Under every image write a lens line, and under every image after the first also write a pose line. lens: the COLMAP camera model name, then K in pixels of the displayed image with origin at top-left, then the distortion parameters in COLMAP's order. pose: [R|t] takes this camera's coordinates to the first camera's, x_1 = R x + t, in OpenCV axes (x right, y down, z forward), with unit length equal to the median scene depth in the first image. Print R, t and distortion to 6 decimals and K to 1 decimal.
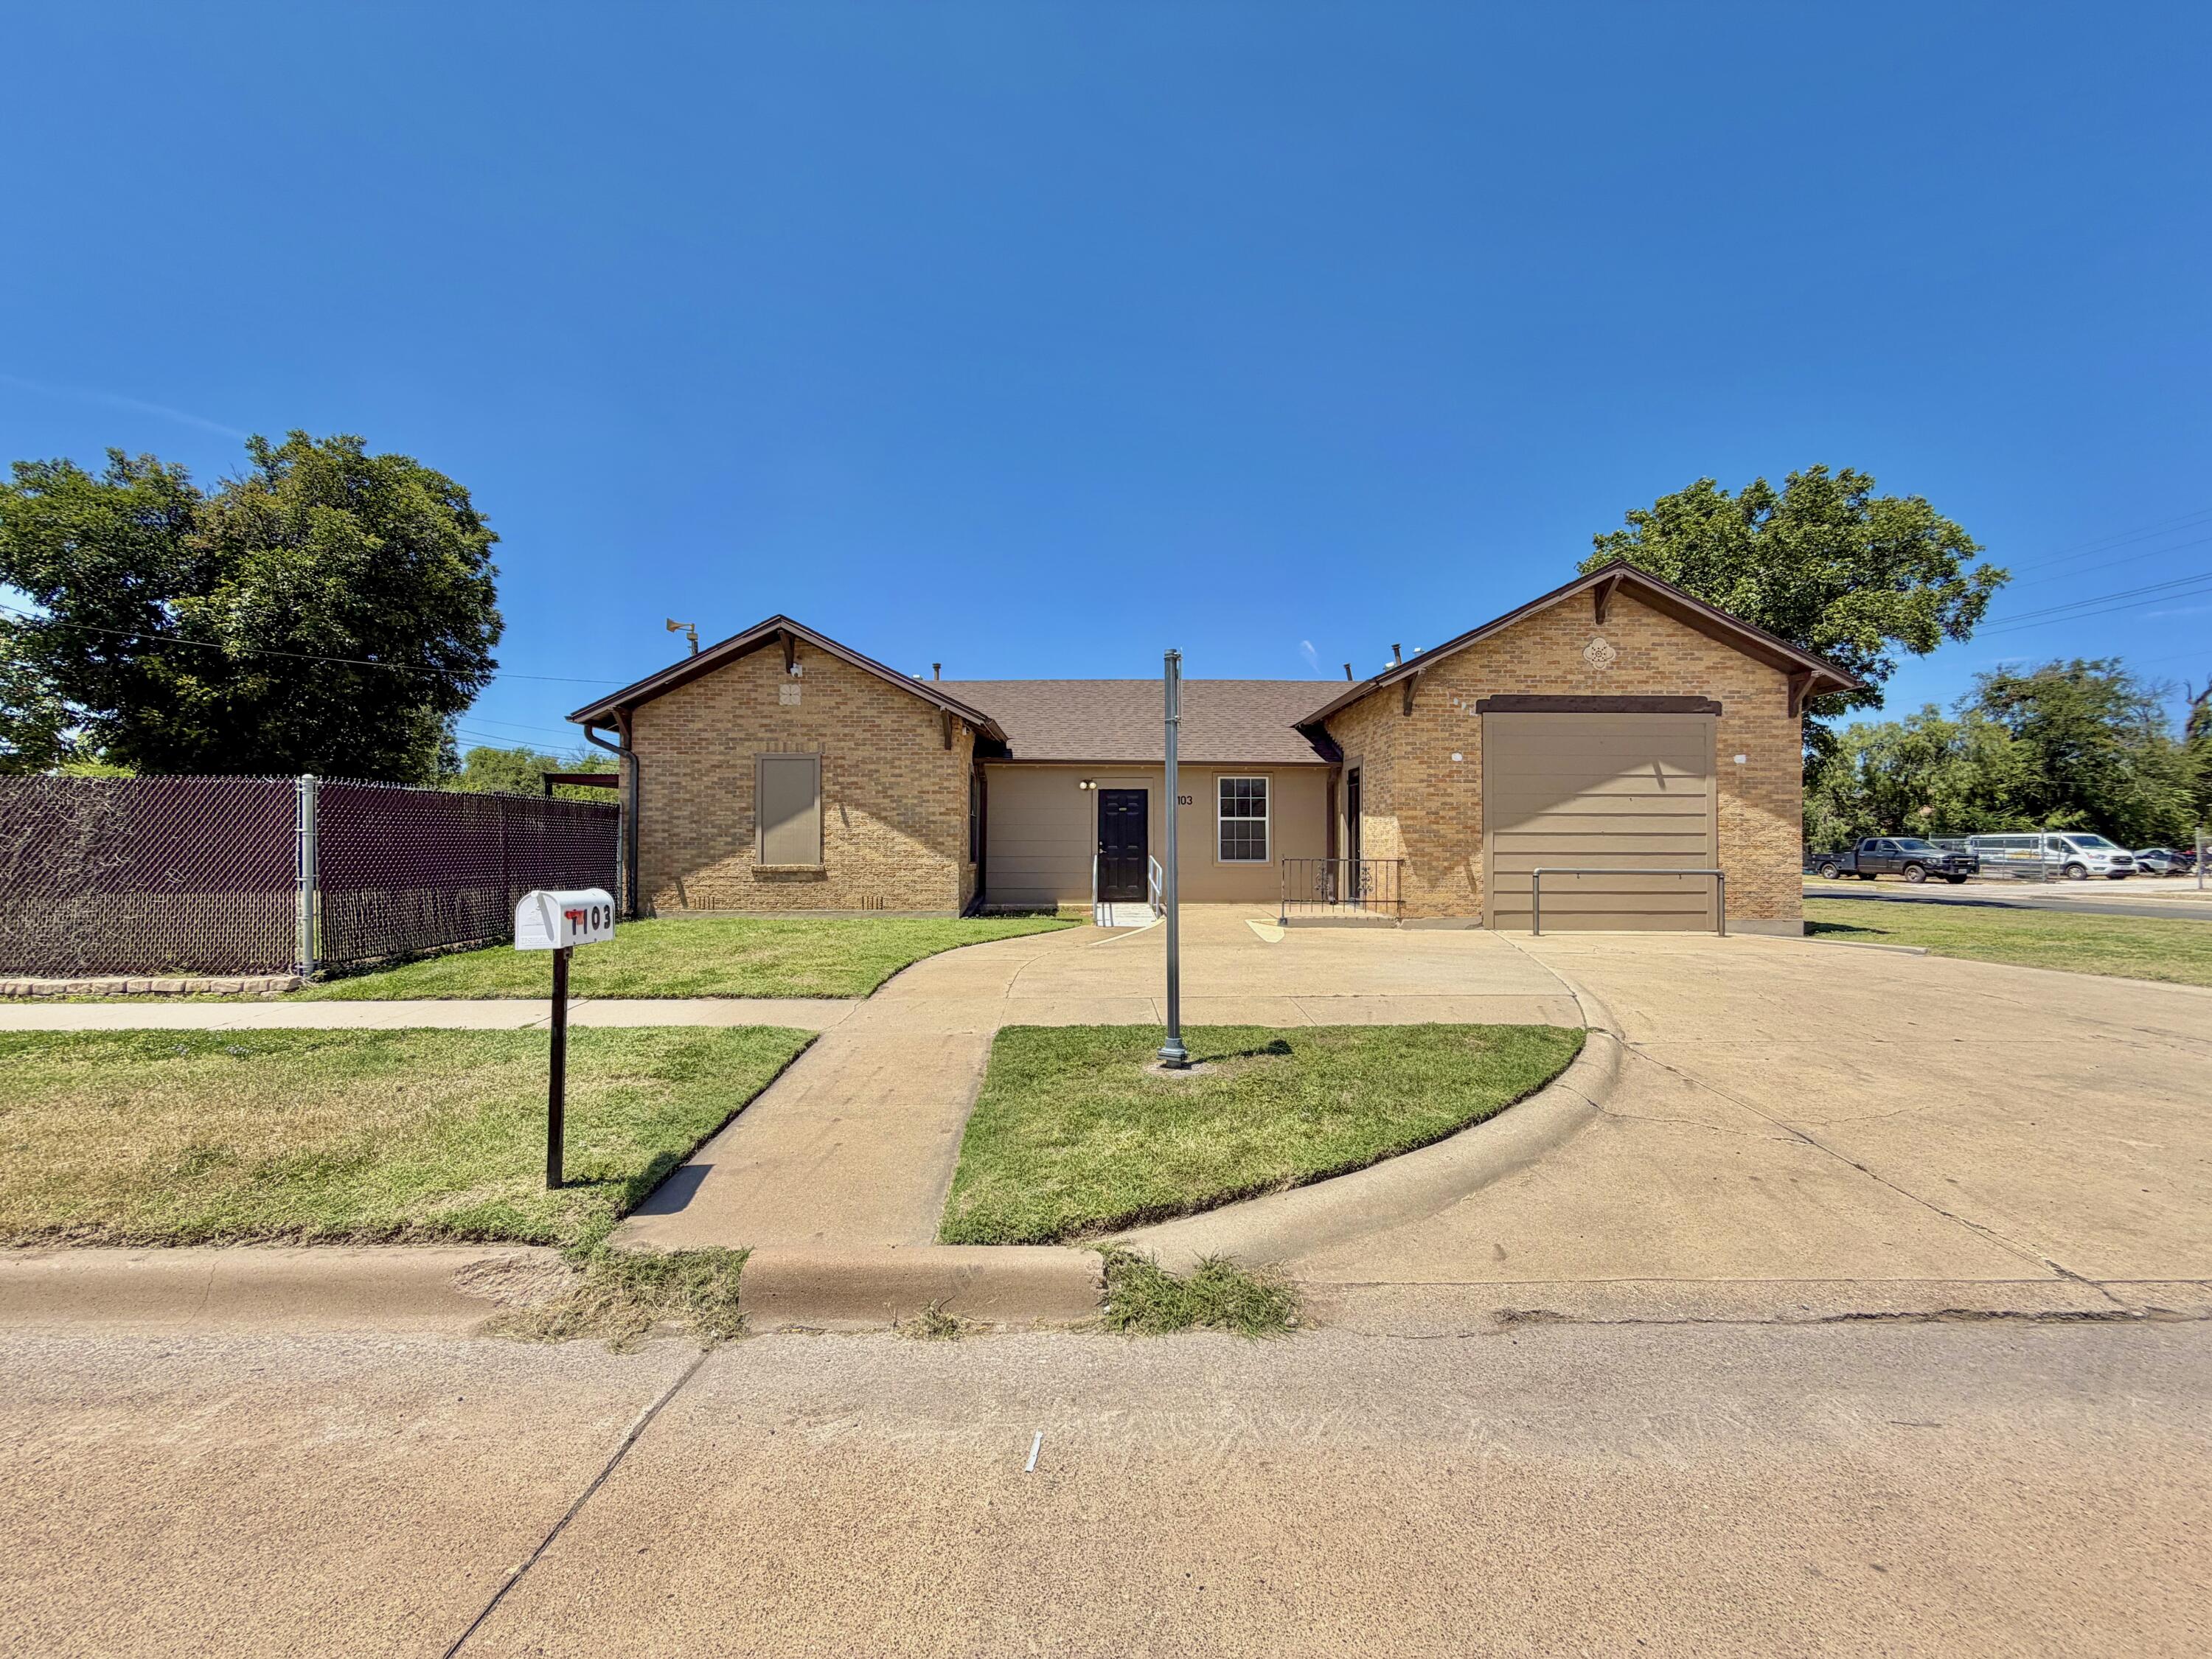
lens RADIAL K [[885.1, 0, 1106.0], [0, 885.1, 829.5], [0, 0, 1]] dist [-0.000149, 0.000679]
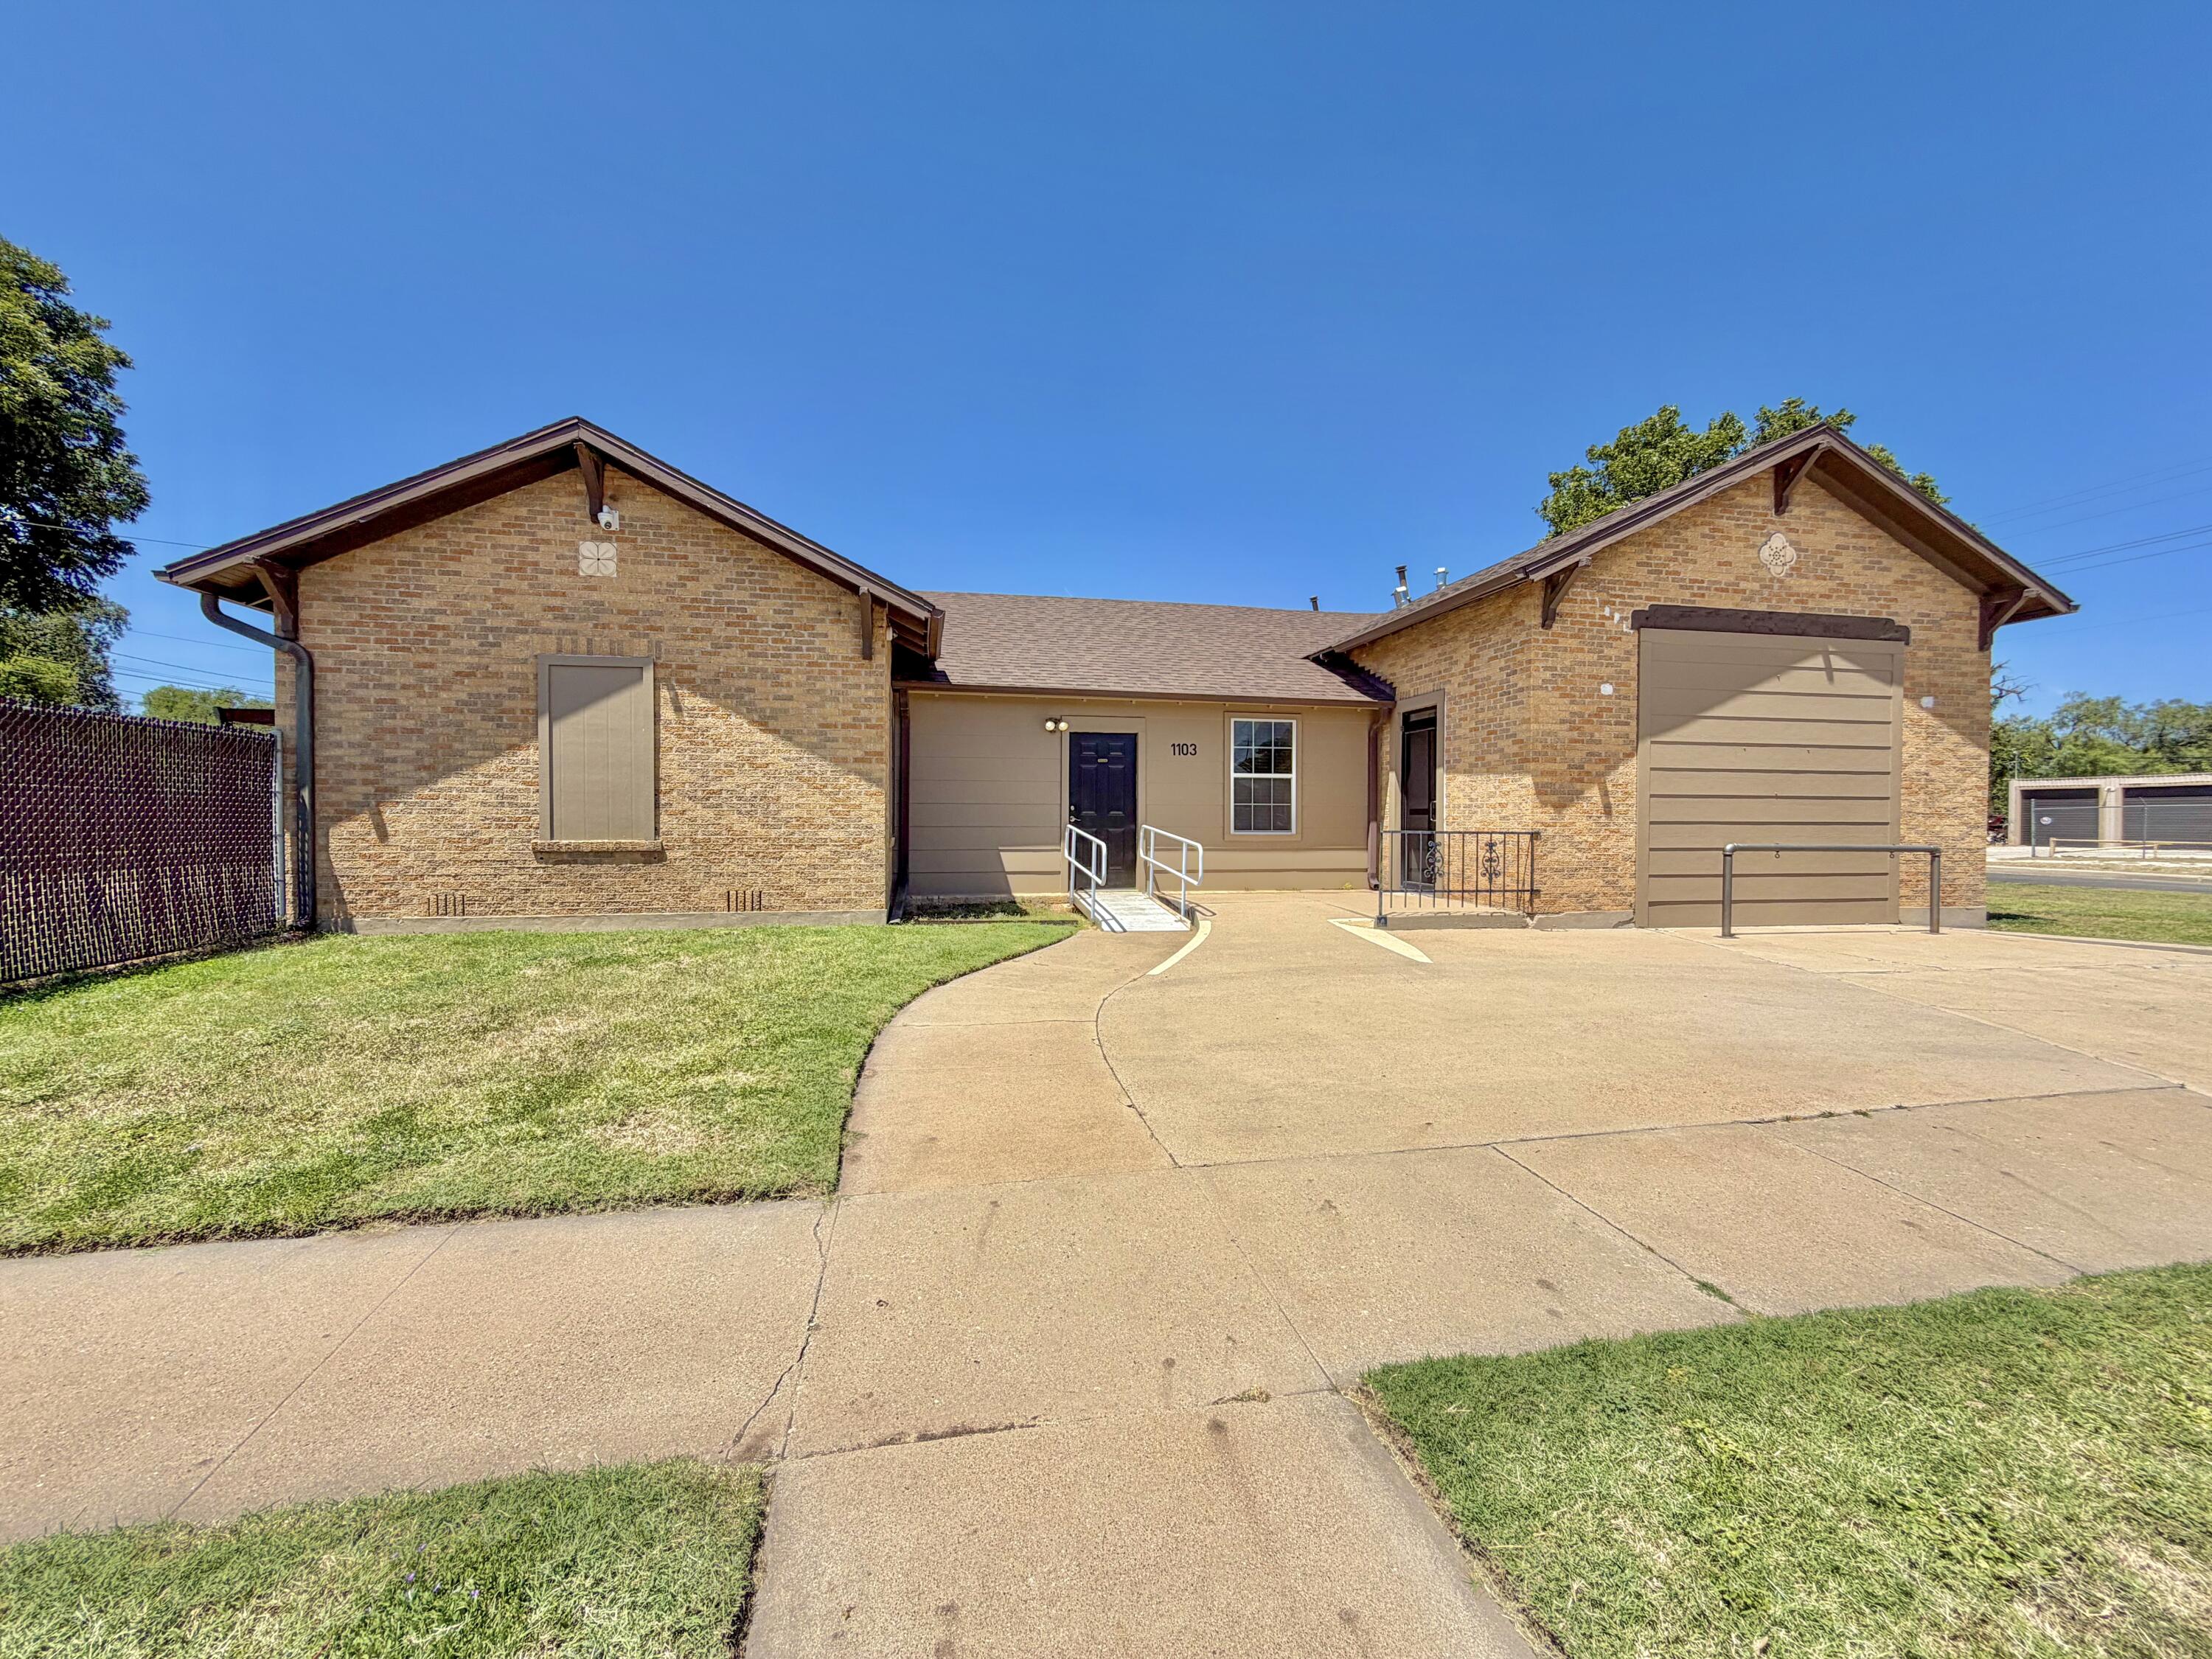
lens RADIAL K [[886.7, 0, 1102.2], [0, 886.7, 829.2], [0, 0, 1]] dist [-0.000071, -0.000071]
pose [[0.983978, 0.000078, 0.178288, -0.119406], [-0.006383, 0.999374, 0.034791, 0.008329], [-0.178174, -0.035371, 0.983363, 0.319139]]
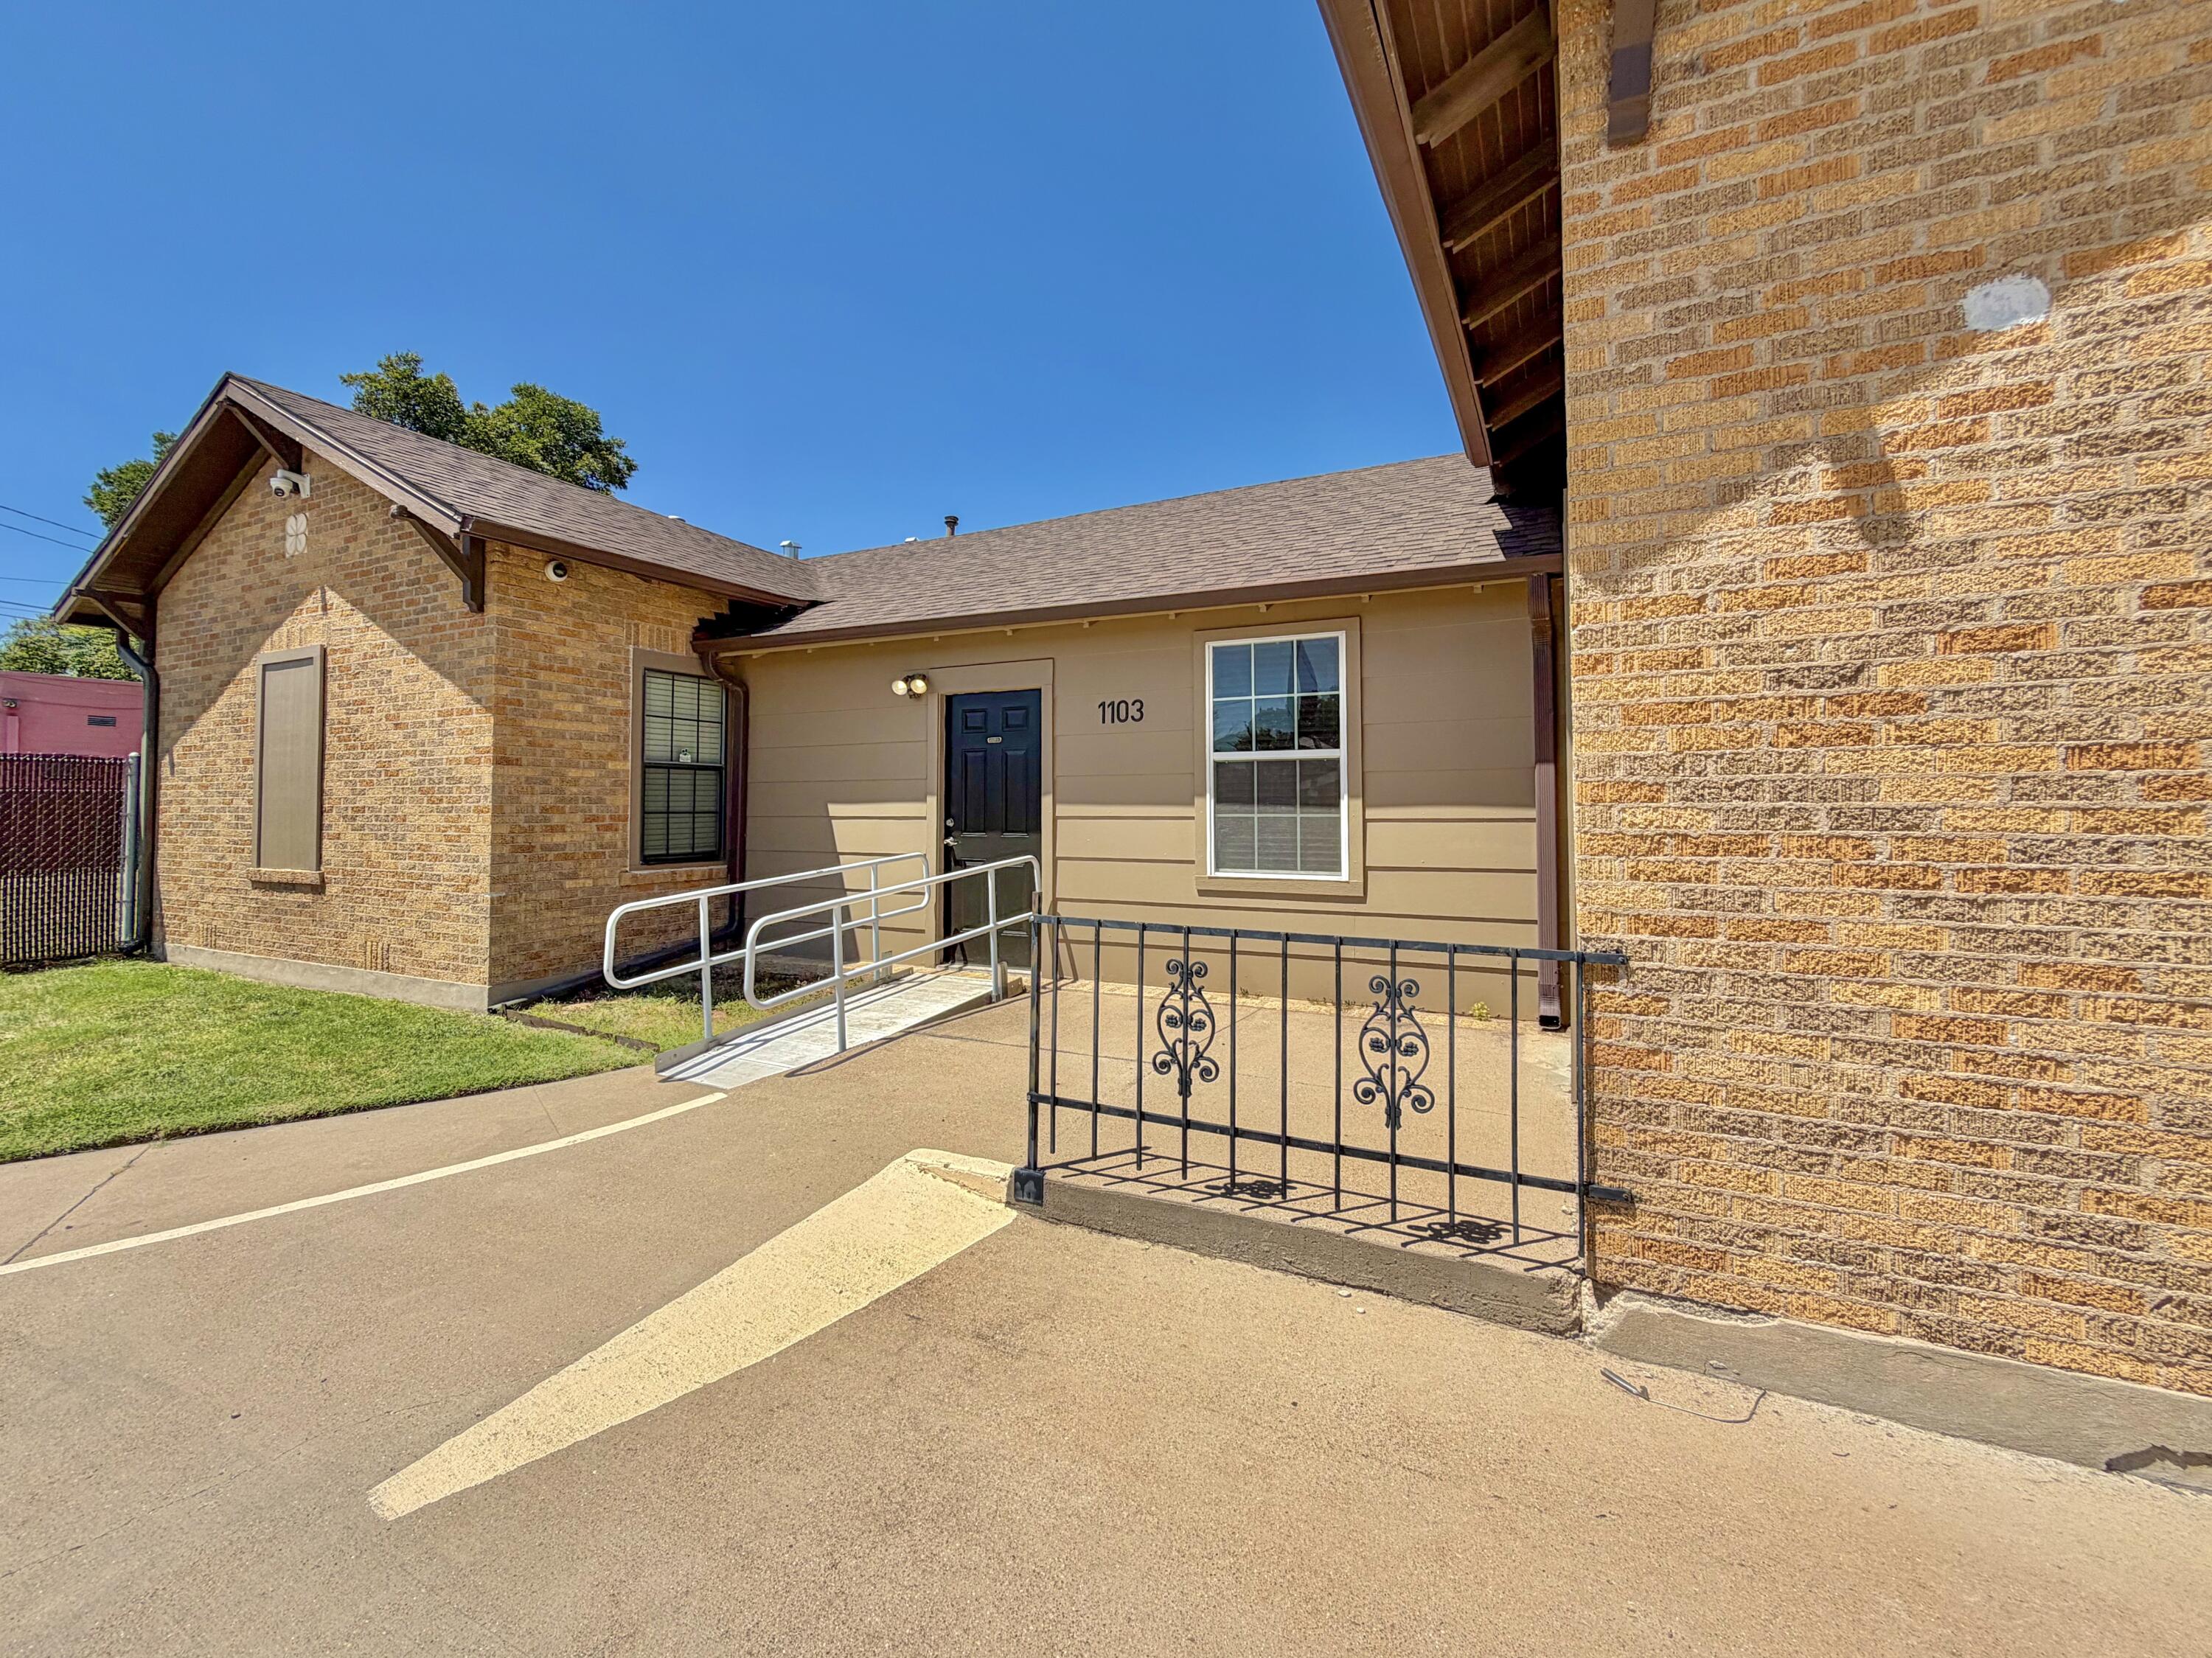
lens RADIAL K [[948.7, 0, 1113.2], [0, 948.7, 774.6], [0, 0, 1]] dist [-0.000388, 0.000215]
pose [[0.889933, -0.018931, -0.455698, 0.293381], [0.013543, 0.999794, -0.015087, 0.000384], [0.455890, 0.007255, 0.890007, 0.691976]]
